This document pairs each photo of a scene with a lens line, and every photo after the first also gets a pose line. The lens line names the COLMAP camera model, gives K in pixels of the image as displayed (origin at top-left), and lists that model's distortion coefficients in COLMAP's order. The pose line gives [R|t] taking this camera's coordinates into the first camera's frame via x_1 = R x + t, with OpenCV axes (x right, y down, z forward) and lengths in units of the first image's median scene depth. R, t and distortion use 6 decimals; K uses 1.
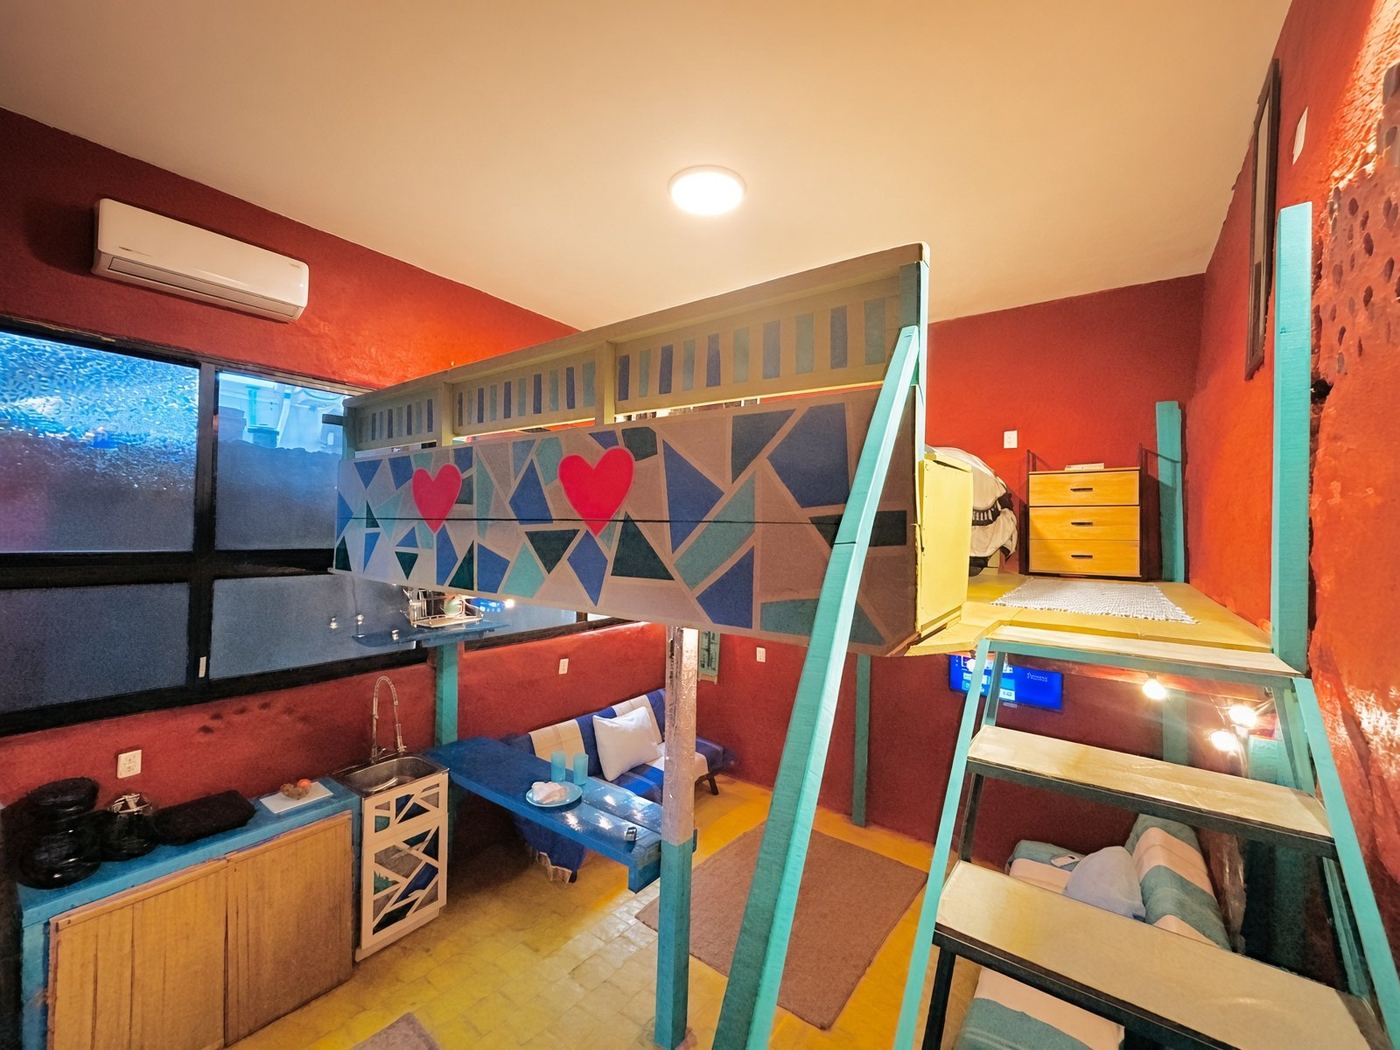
lens RADIAL K [[575.0, 0, 699.0], [0, 575.0, 526.3], [0, 0, 1]] dist [0.001896, 0.000406]
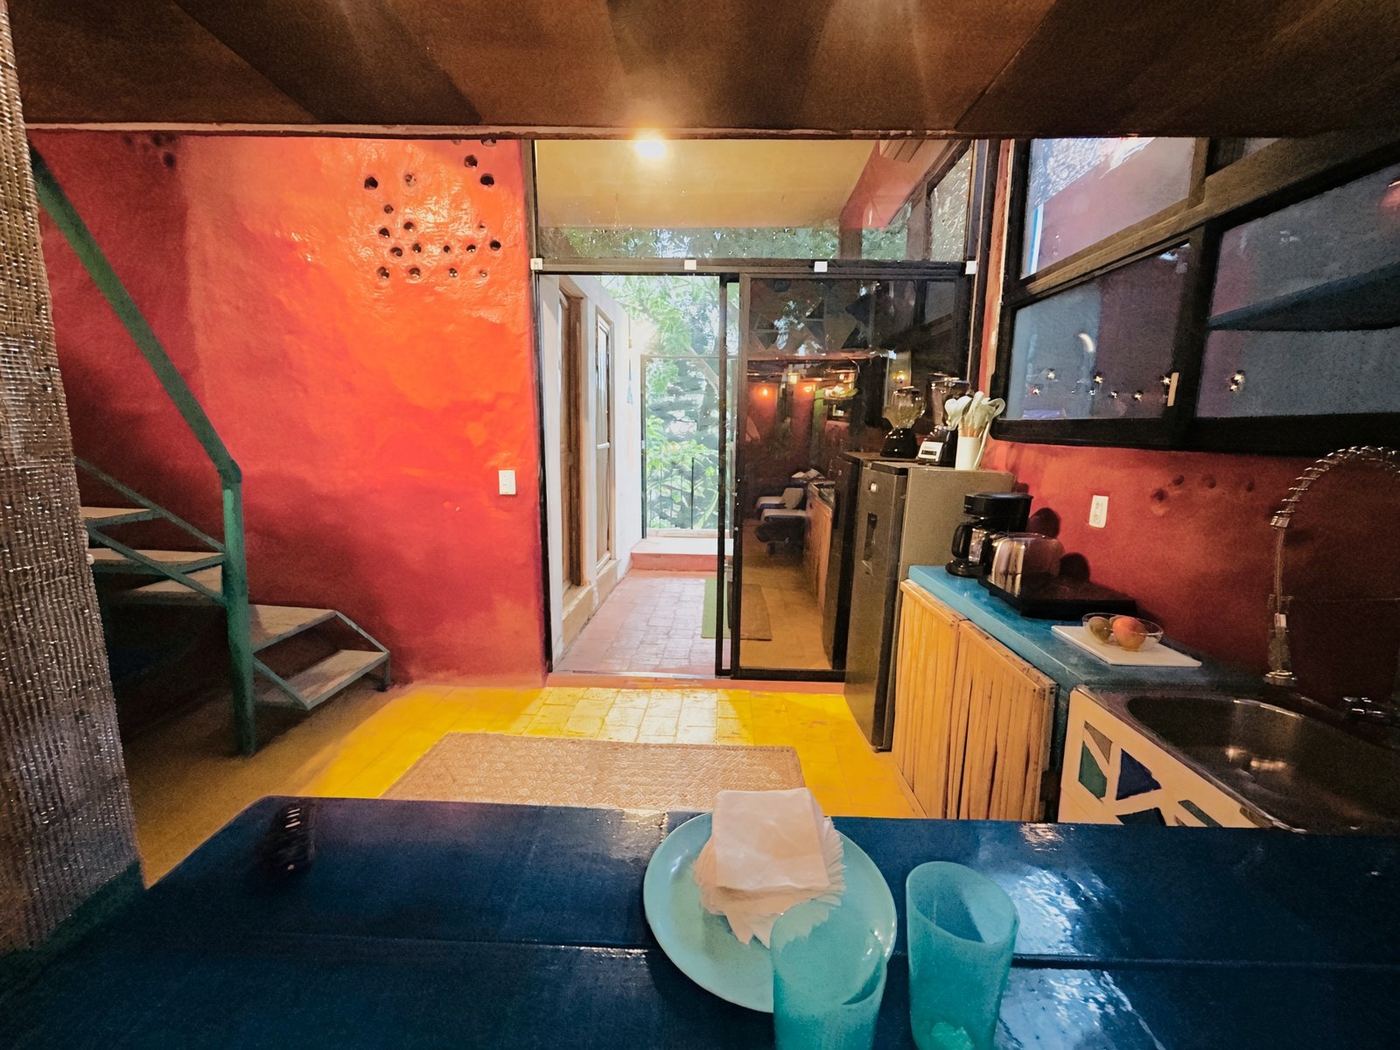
lens RADIAL K [[575.0, 0, 700.2], [0, 575.0, 530.2], [0, 0, 1]] dist [0.001896, 0.000406]
pose [[-0.828114, 0.068394, -0.556371, -0.105876], [-0.022370, 0.987706, 0.154714, 0.302980], [0.560113, 0.140567, -0.816404, 1.221740]]
